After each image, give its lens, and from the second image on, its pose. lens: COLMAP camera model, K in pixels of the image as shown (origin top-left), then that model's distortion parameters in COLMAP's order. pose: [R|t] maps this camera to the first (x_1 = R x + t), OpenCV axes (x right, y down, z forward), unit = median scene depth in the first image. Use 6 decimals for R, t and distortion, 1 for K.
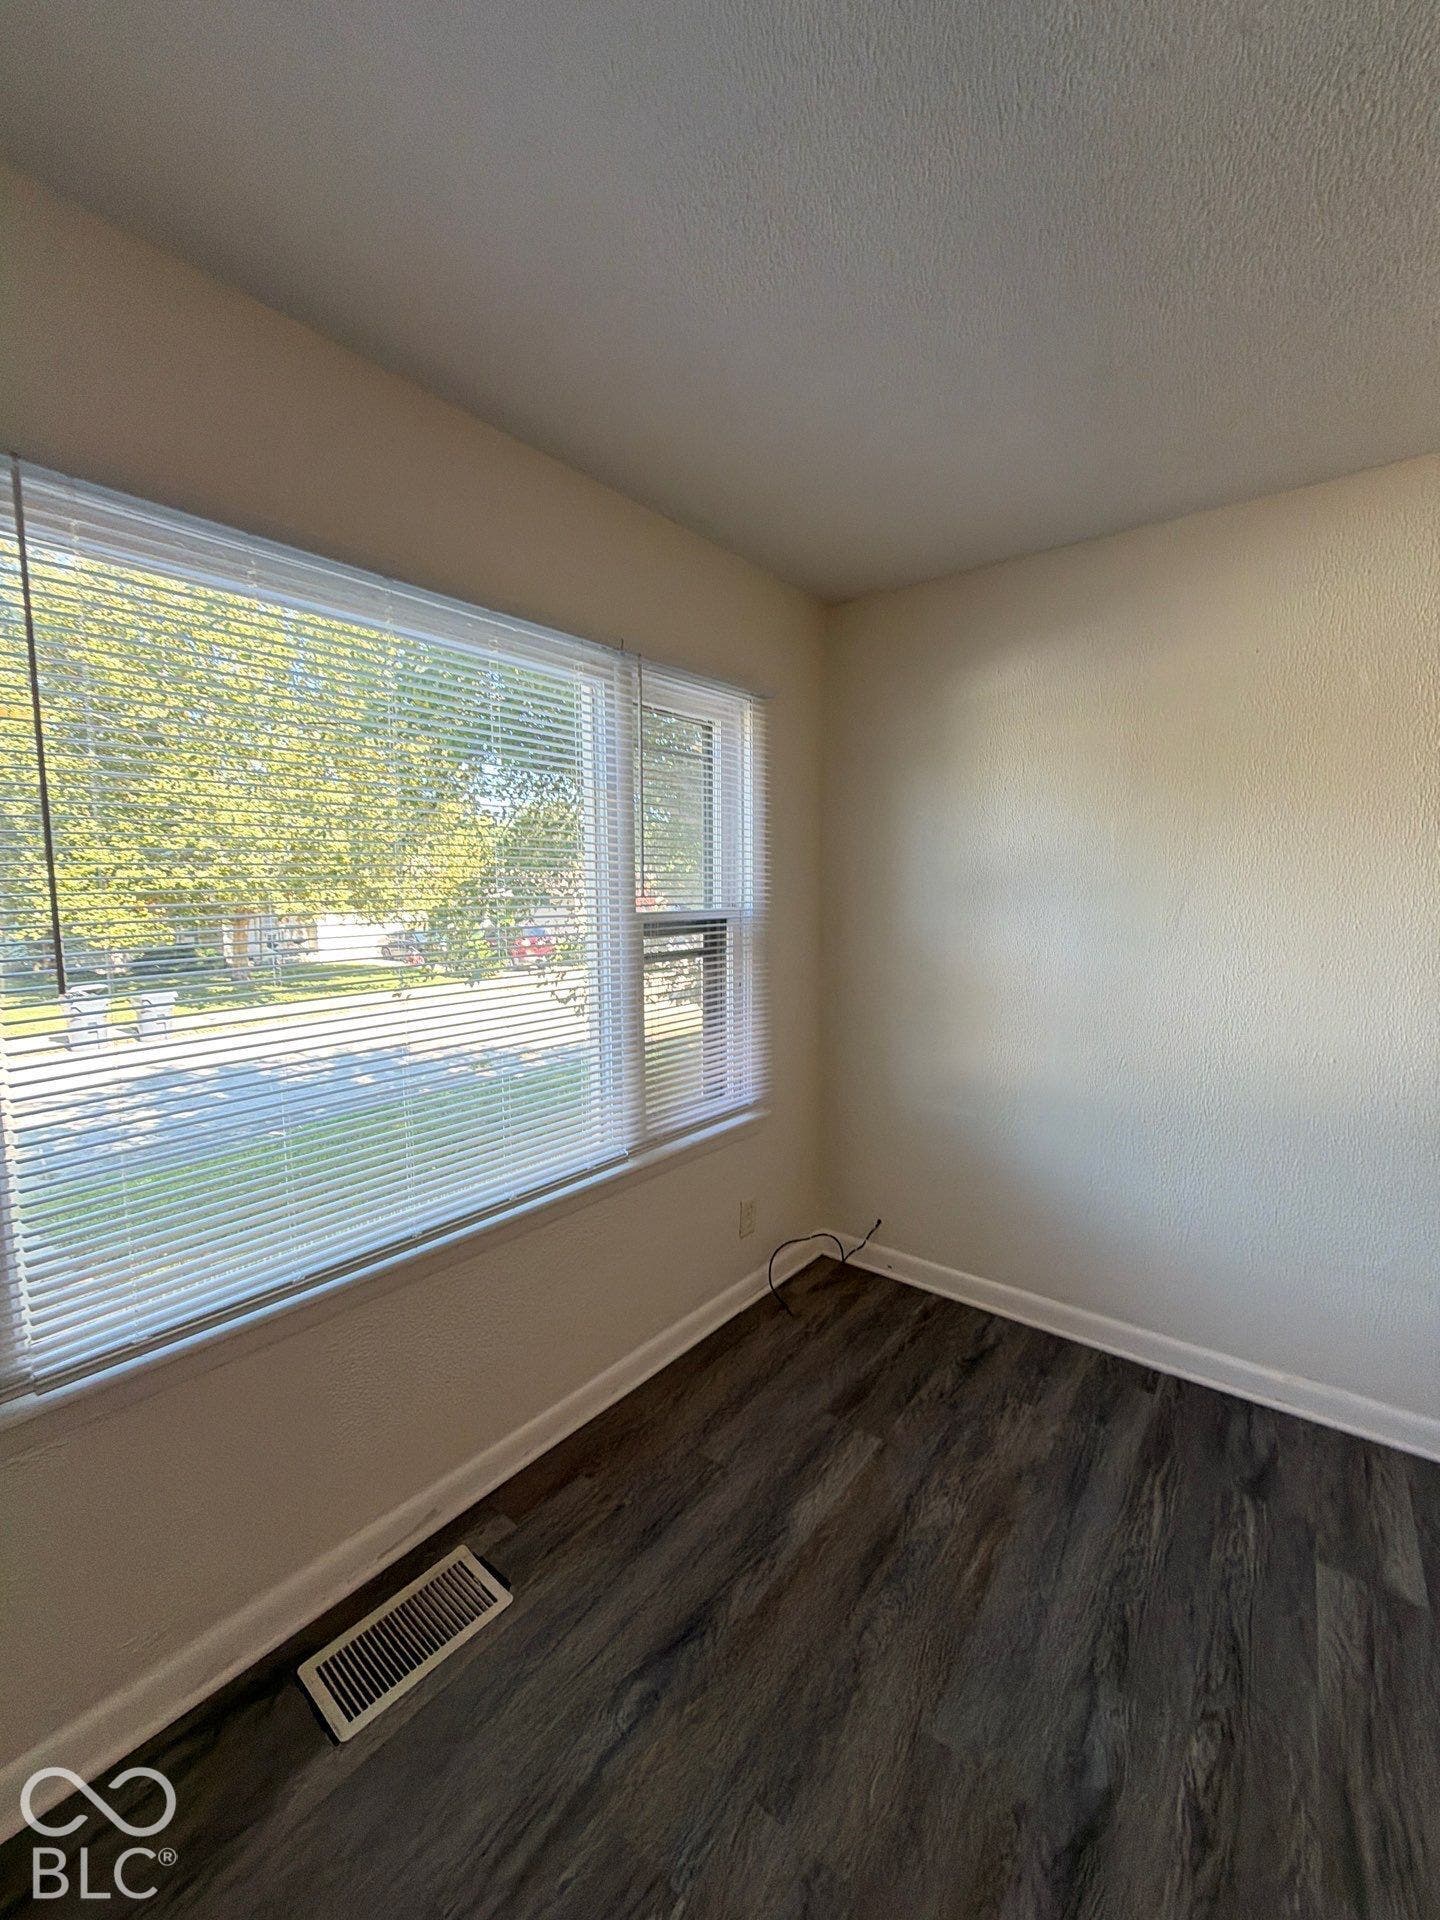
lens RADIAL K [[764.1, 0, 719.3], [0, 764.1, 960.6], [0, 0, 1]] dist [0.001048, -0.000415]
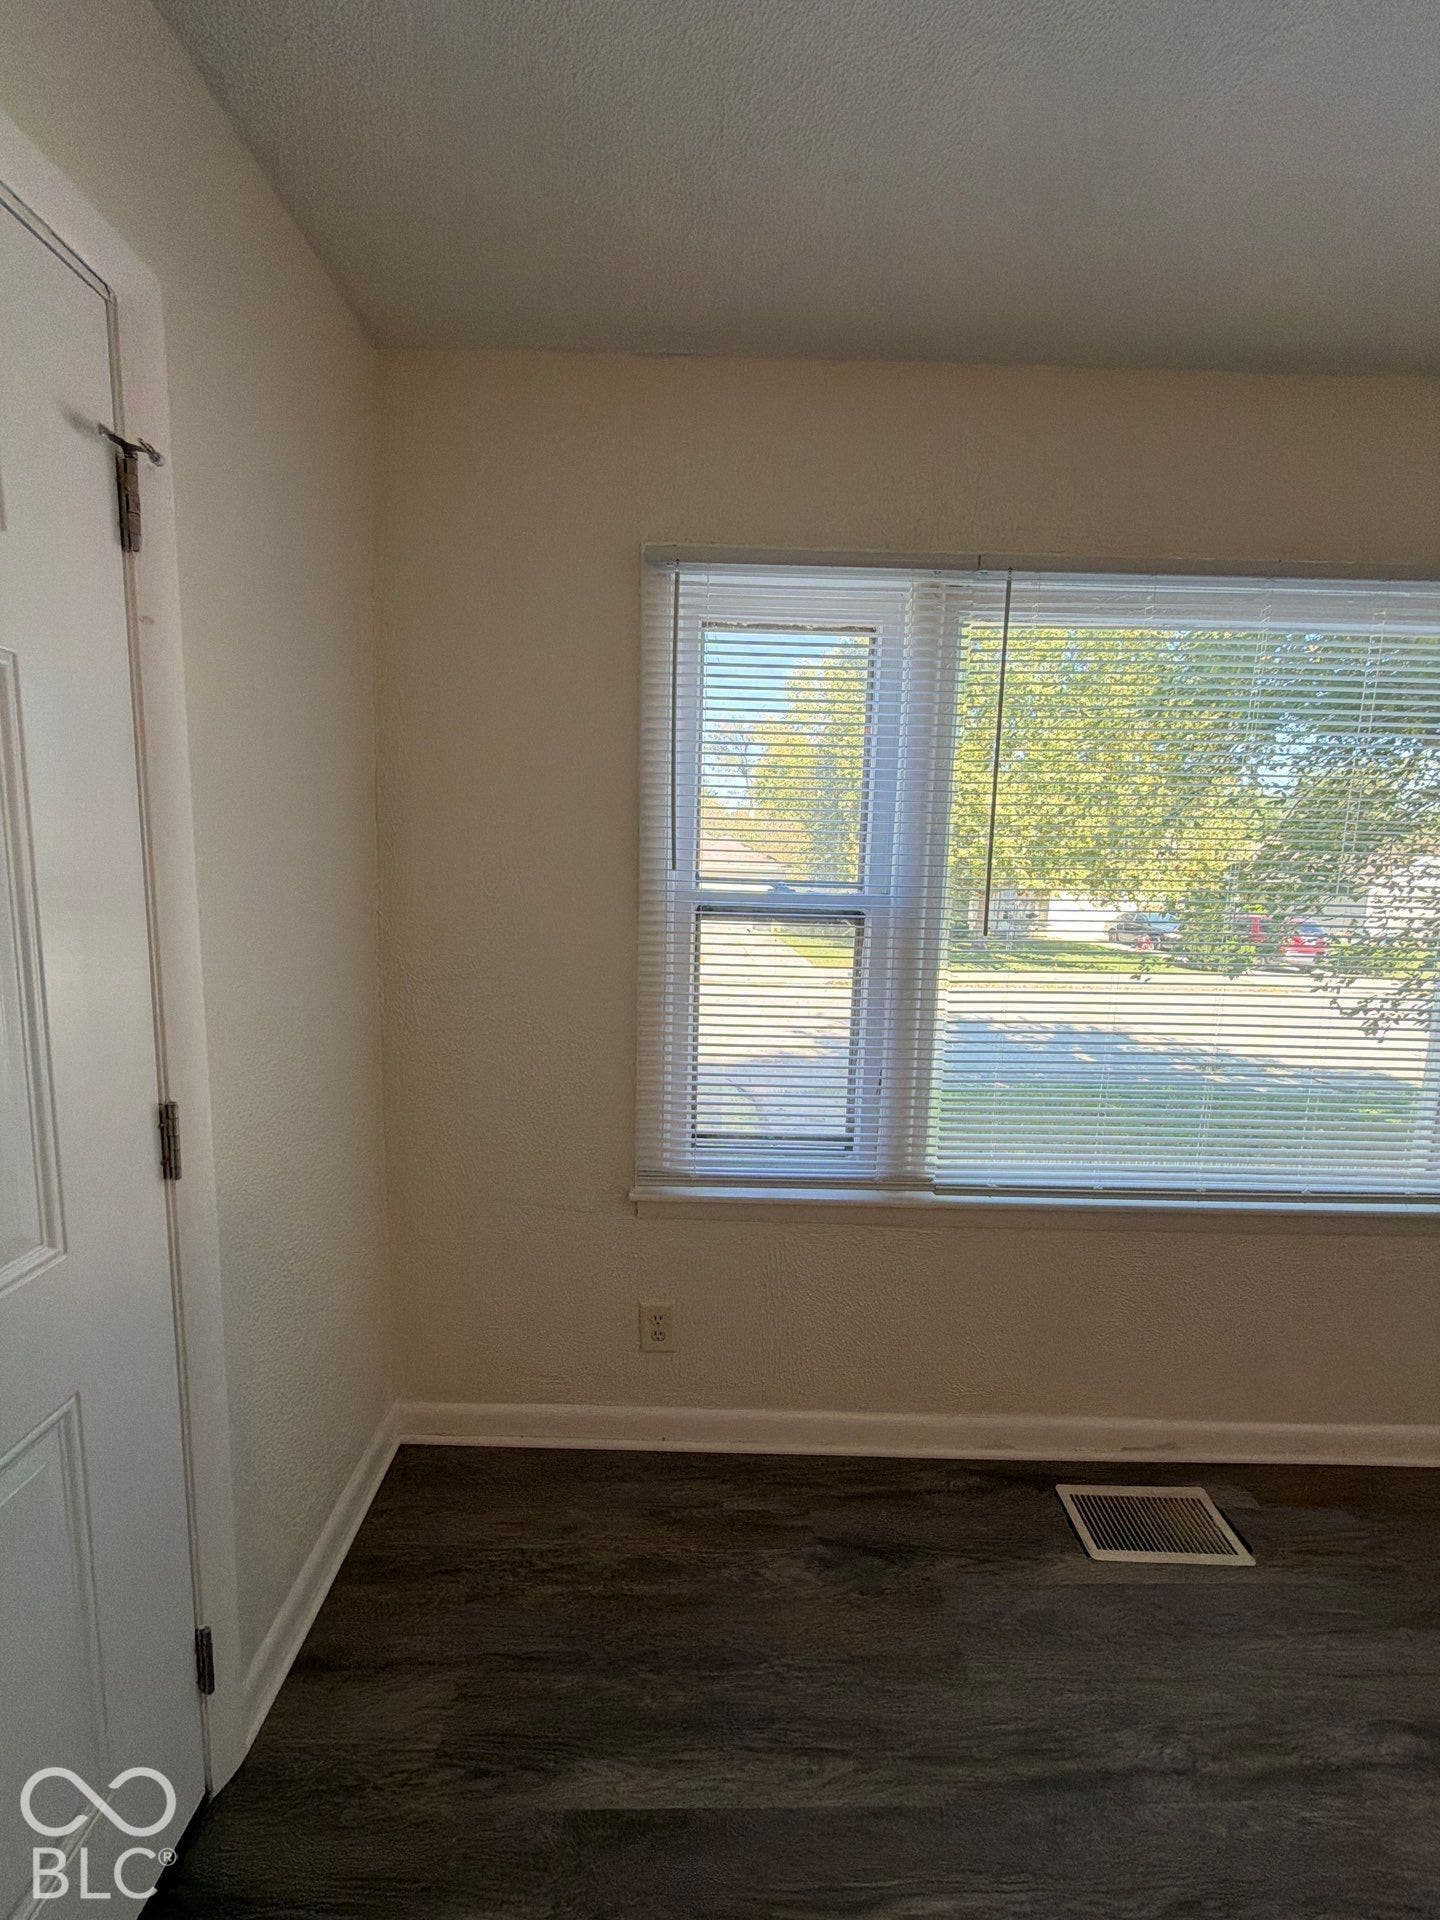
lens RADIAL K [[764.1, 0, 719.9], [0, 764.1, 959.8], [0, 0, 1]] dist [0.001048, -0.000415]
pose [[0.632824, 0.122658, -0.764519, -0.024110], [-0.103183, 0.991926, 0.073734, 0.015555], [0.767390, 0.032225, 0.640370, -0.151193]]
